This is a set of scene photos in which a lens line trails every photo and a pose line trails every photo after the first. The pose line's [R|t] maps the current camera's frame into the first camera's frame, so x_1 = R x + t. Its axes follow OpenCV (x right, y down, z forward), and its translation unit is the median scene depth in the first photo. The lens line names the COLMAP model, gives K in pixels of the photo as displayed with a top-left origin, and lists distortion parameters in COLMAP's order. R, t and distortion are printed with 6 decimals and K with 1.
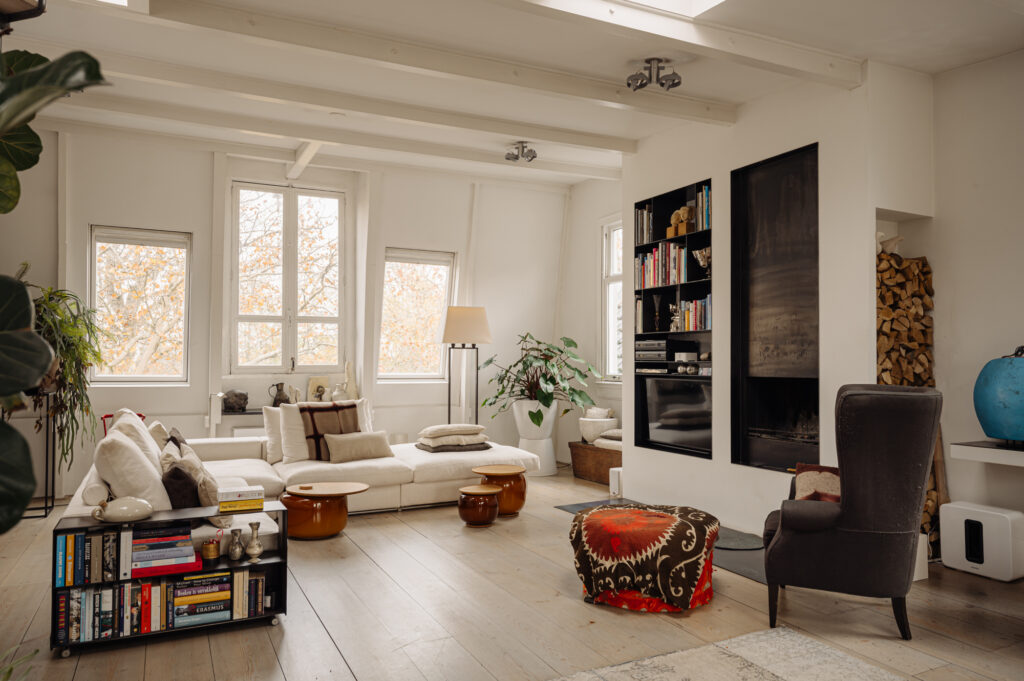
lens RADIAL K [[735.2, 0, 514.7], [0, 735.2, 344.8], [0, 0, 1]] dist [0.002155, 0.006190]
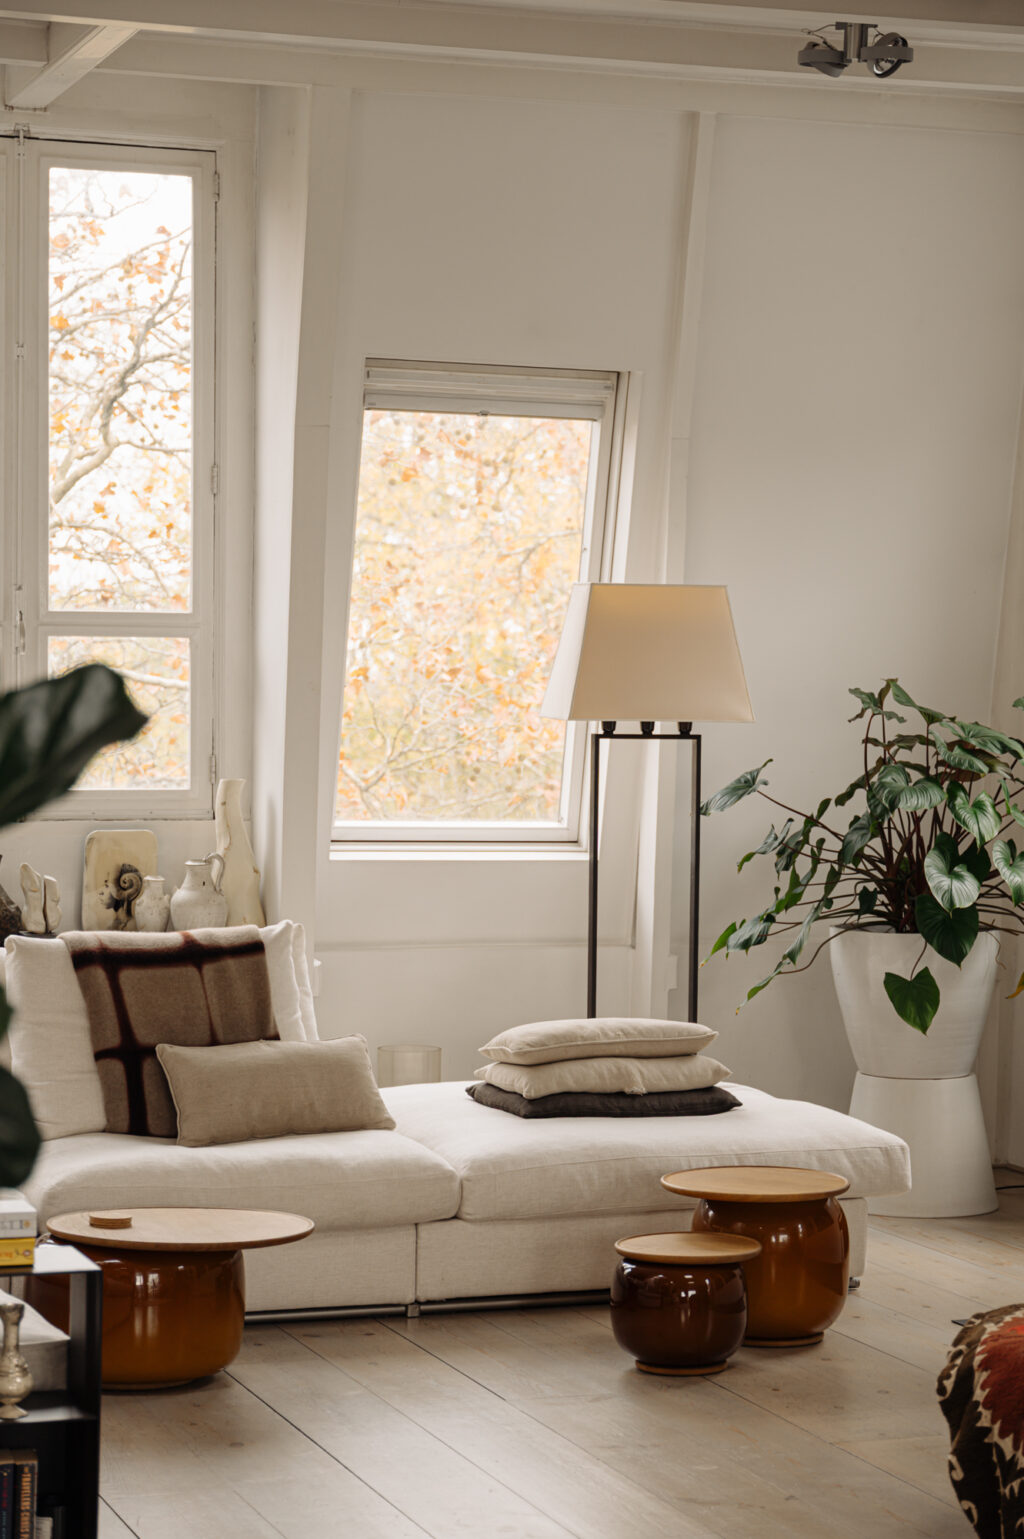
lens RADIAL K [[3233.2, 0, 513.1], [0, 3233.2, 769.5], [0, 0, 1]] dist [0.106208, 0.000000]
pose [[0.992530, 0.012086, -0.121404, 0.032128], [-0.007580, 0.999268, 0.037509, -0.033964], [0.121768, -0.036308, 0.991894, -0.232246]]
